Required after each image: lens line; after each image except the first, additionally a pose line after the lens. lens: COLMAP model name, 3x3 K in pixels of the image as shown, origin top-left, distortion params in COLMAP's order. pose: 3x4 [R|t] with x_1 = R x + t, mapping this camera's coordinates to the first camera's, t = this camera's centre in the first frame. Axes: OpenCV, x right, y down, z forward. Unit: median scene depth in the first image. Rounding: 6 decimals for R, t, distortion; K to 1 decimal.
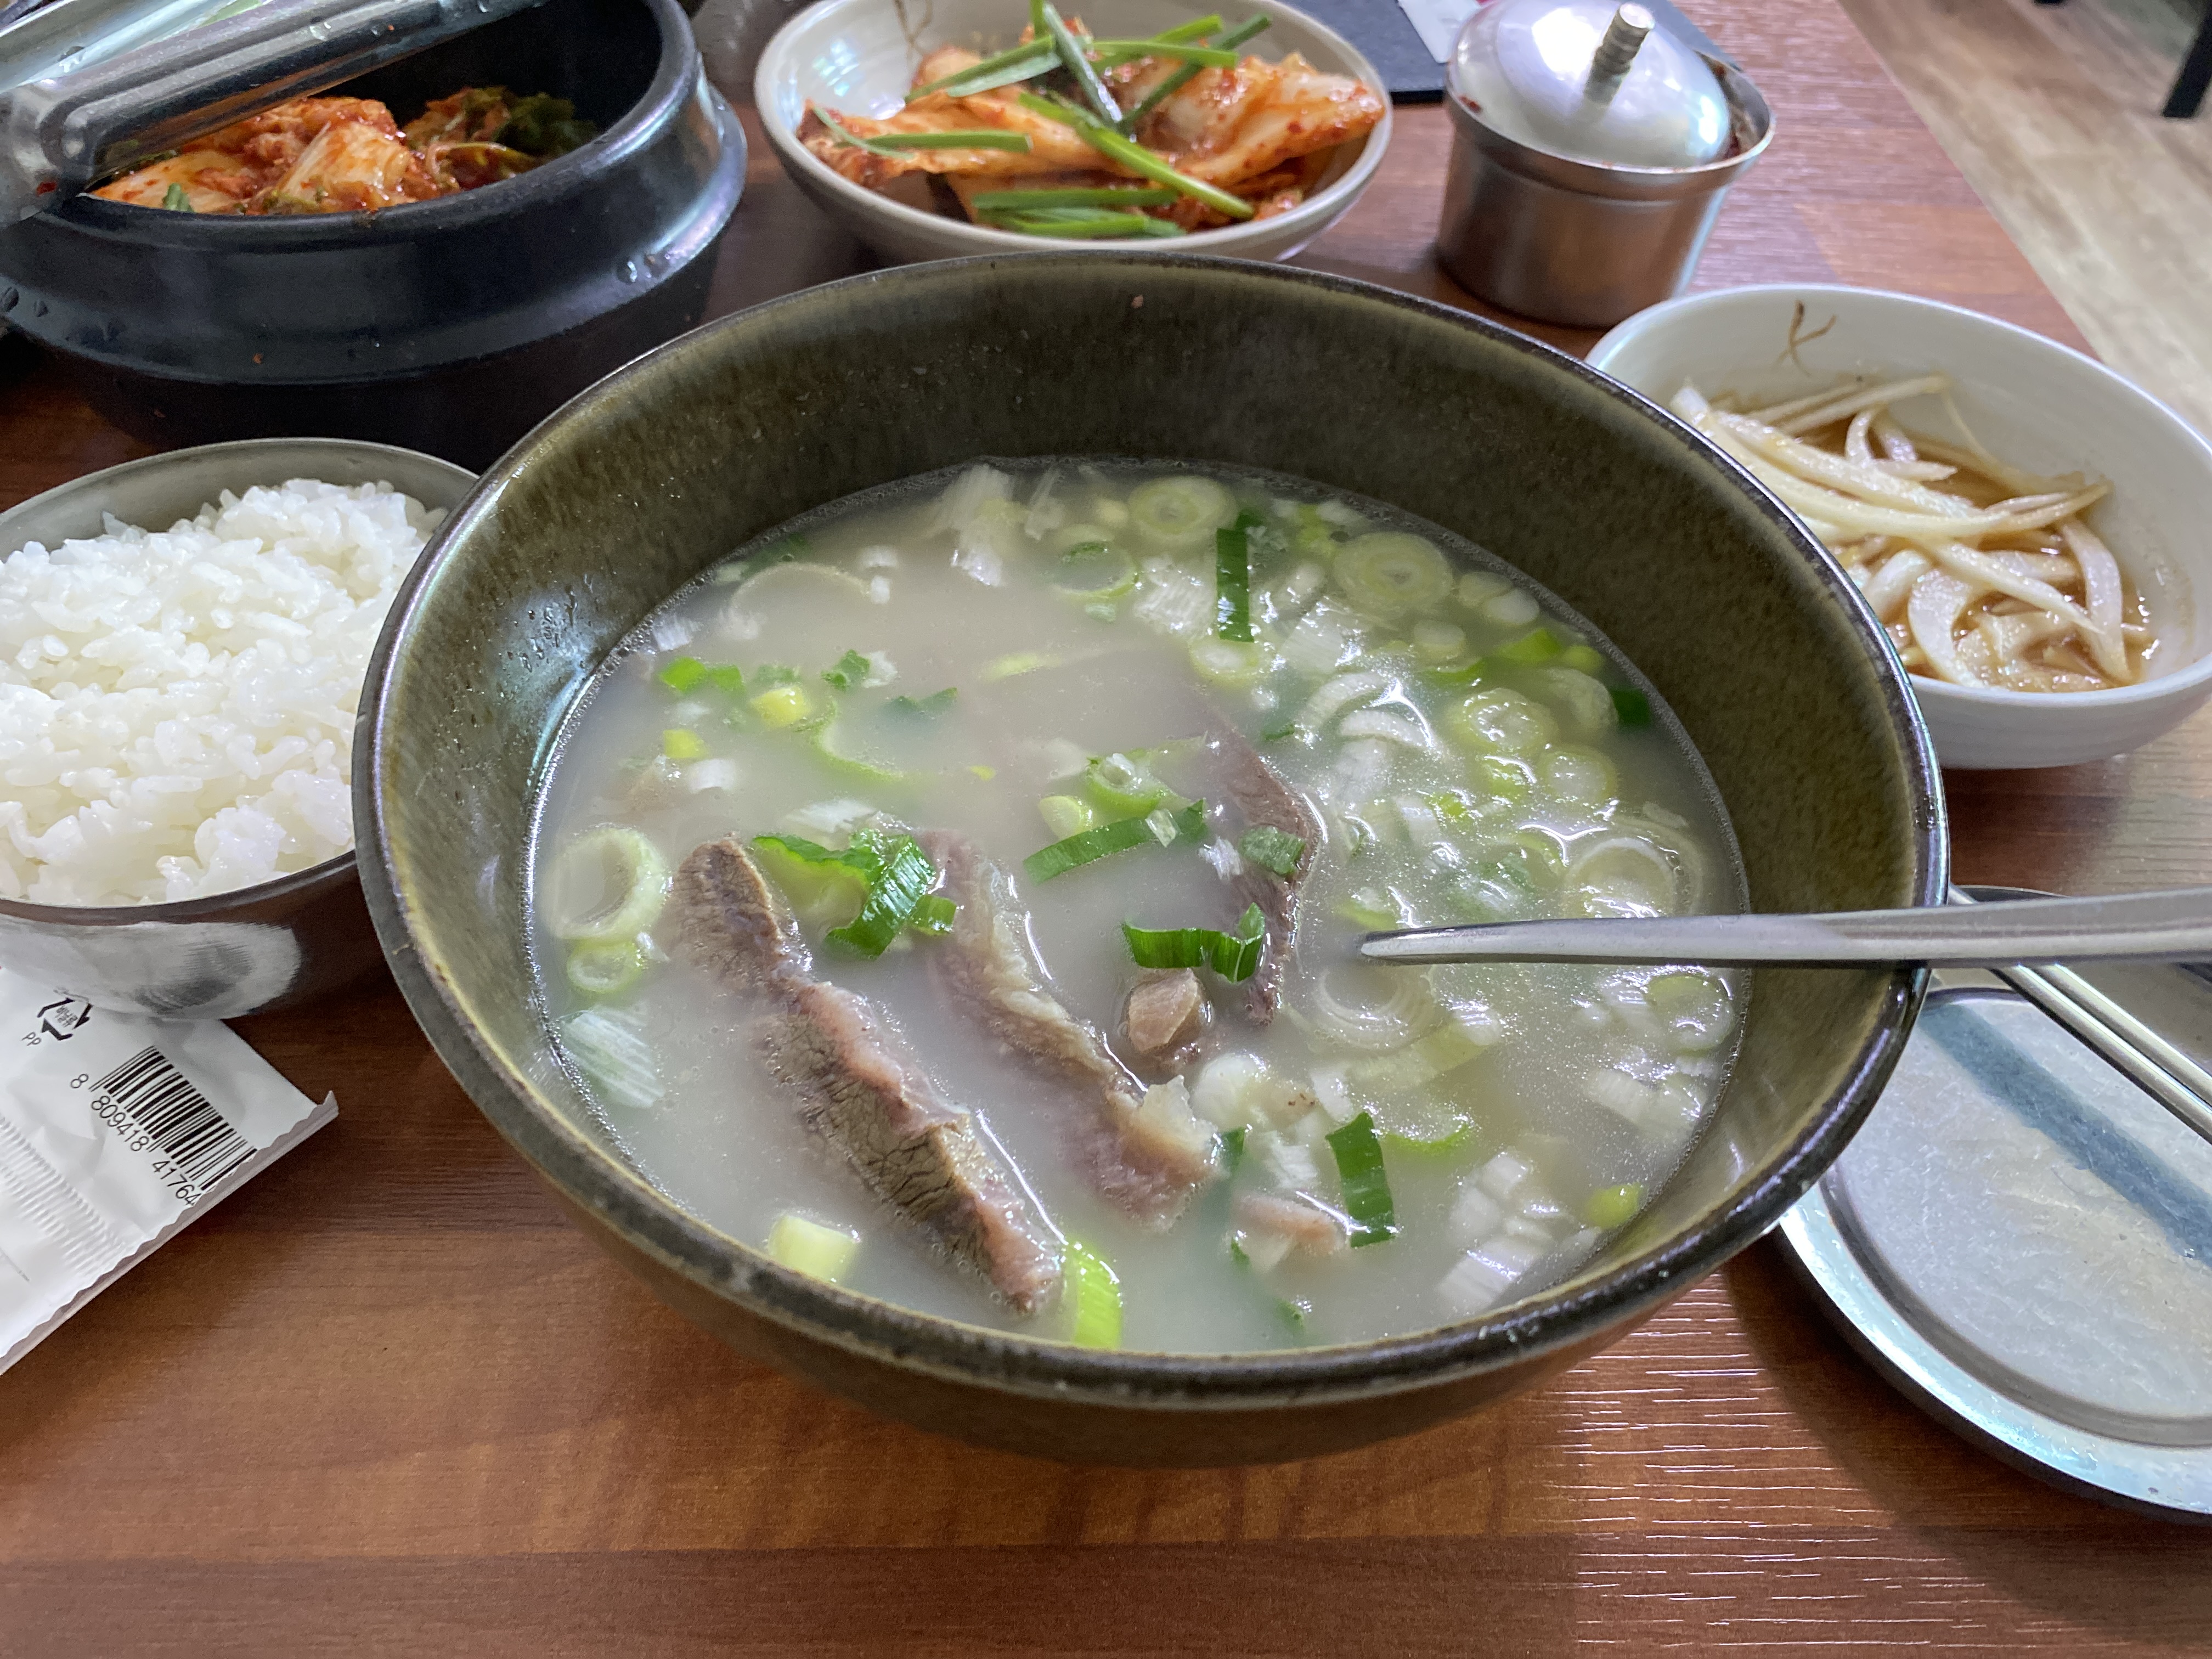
lens RADIAL K [[1653.3, 0, 1113.2], [0, 1653.3, 824.2], [0, 0, 1]] dist [-0.001526, -0.009501]
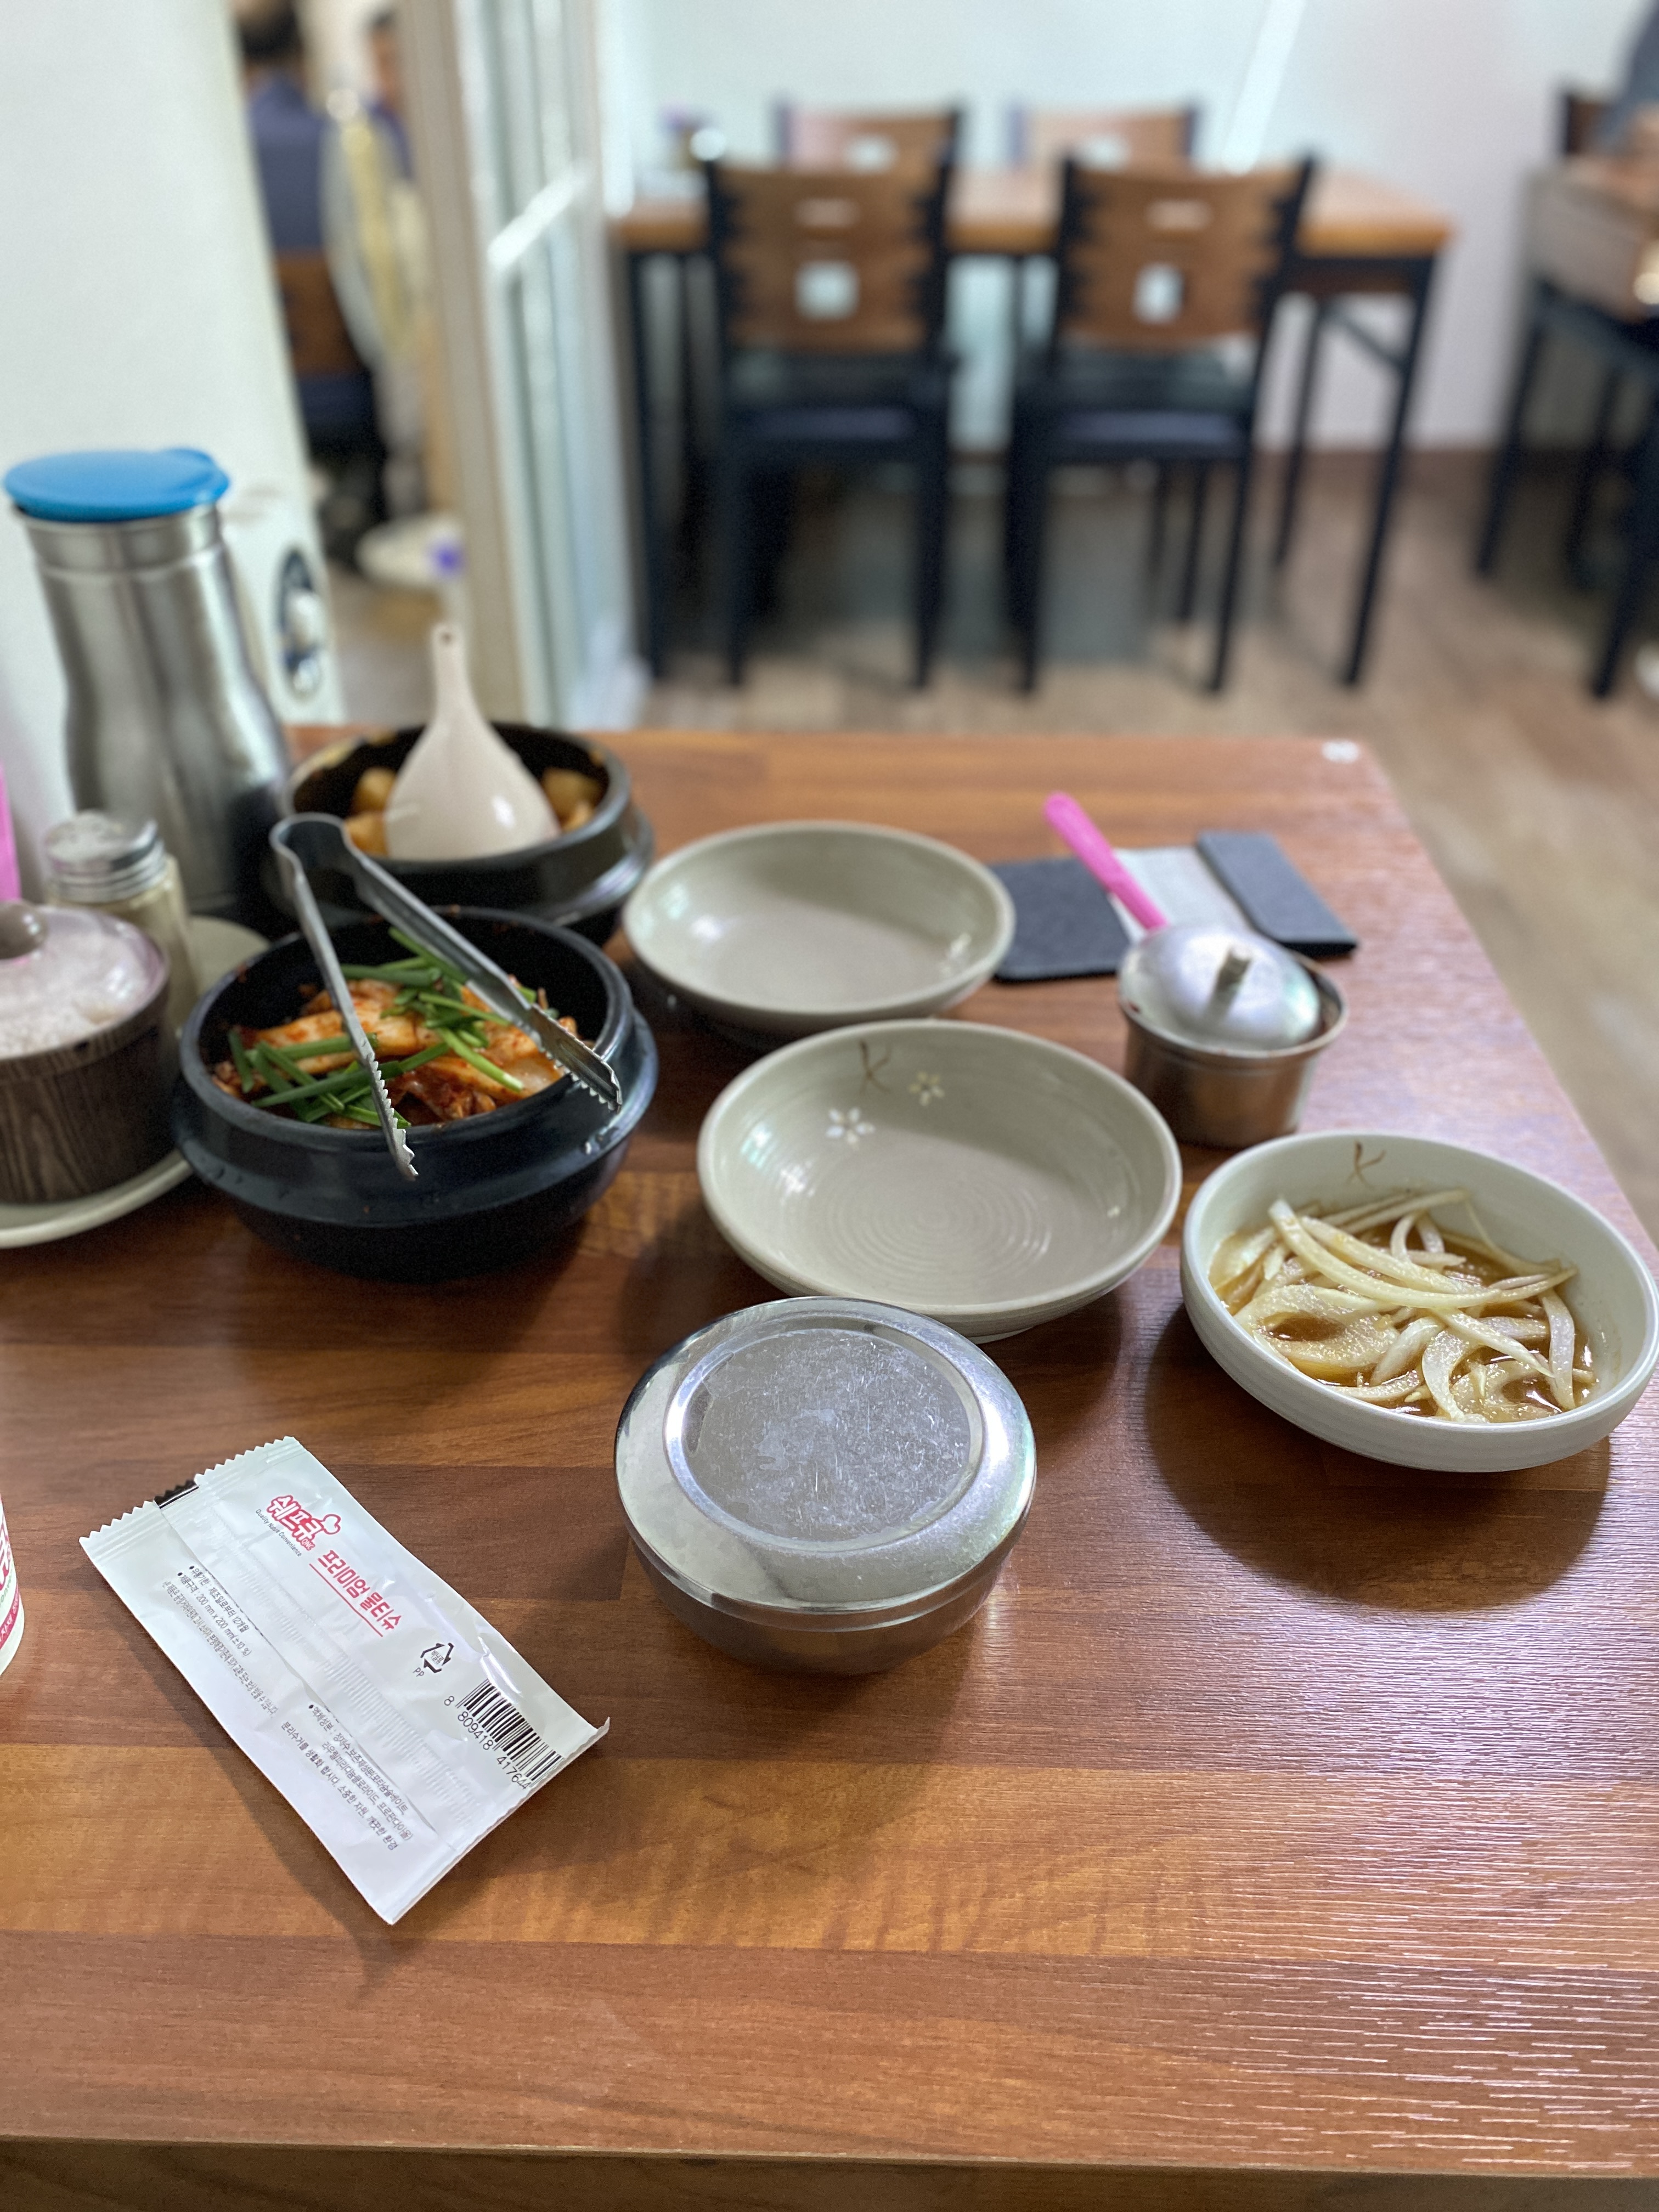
lens RADIAL K [[1653.3, 0, 818.3], [0, 1653.3, 1097.2], [0, 0, 1]] dist [-0.001526, -0.009501]
pose [[0.996181, -0.009946, -0.086742, 0.071214], [-0.010219, 0.973380, -0.228971, -0.013810], [0.086711, 0.228983, 0.969561, -0.534525]]
